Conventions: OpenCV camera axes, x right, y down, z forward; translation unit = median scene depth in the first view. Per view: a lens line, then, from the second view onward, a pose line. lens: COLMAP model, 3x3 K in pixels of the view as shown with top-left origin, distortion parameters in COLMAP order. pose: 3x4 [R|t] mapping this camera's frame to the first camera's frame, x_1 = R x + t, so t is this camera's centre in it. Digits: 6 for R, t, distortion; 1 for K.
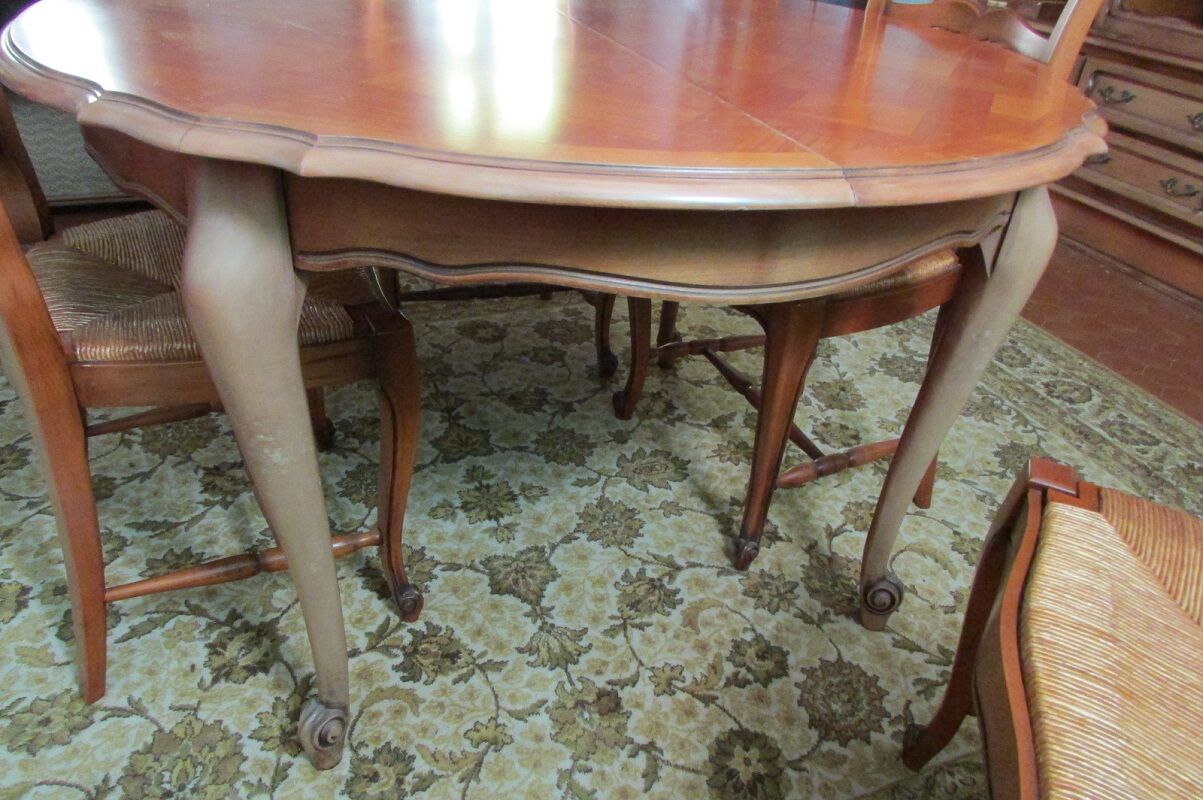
lens RADIAL K [[863.0, 0, 604.0], [0, 863.0, 393.9], [0, 0, 1]] dist [-0.019384, 0.003864]
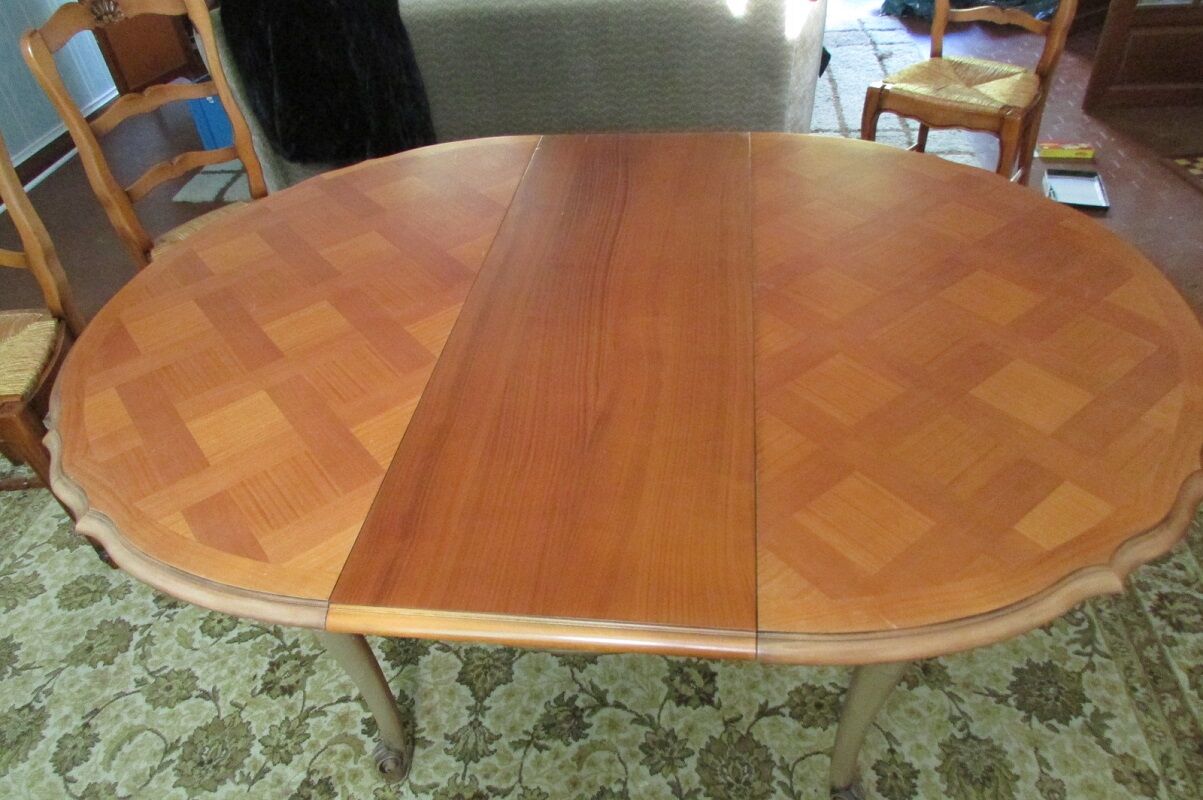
lens RADIAL K [[863.0, 0, 606.2], [0, 863.0, 405.5], [0, 0, 1]] dist [-0.019384, 0.003864]
pose [[0.879542, 0.186832, -0.437607, 0.566192], [-0.127028, 0.978506, 0.162450, -0.420120], [0.458551, -0.087294, 0.884370, -0.012167]]
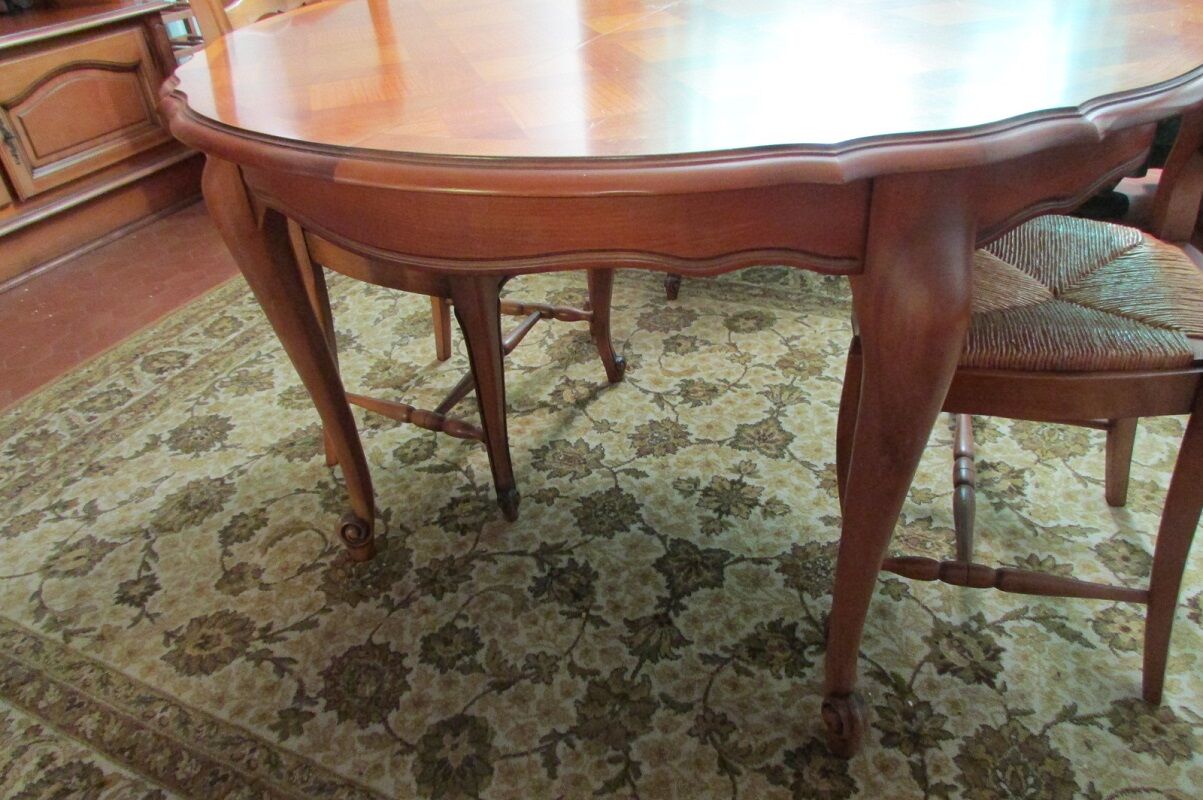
lens RADIAL K [[863.0, 0, 606.2], [0, 863.0, 404.0], [0, 0, 1]] dist [-0.019384, 0.003864]
pose [[-0.668610, -0.448292, 0.593291, -0.668389], [0.401961, 0.453356, 0.795547, -0.892960], [-0.625610, 0.770391, -0.122922, 1.297707]]
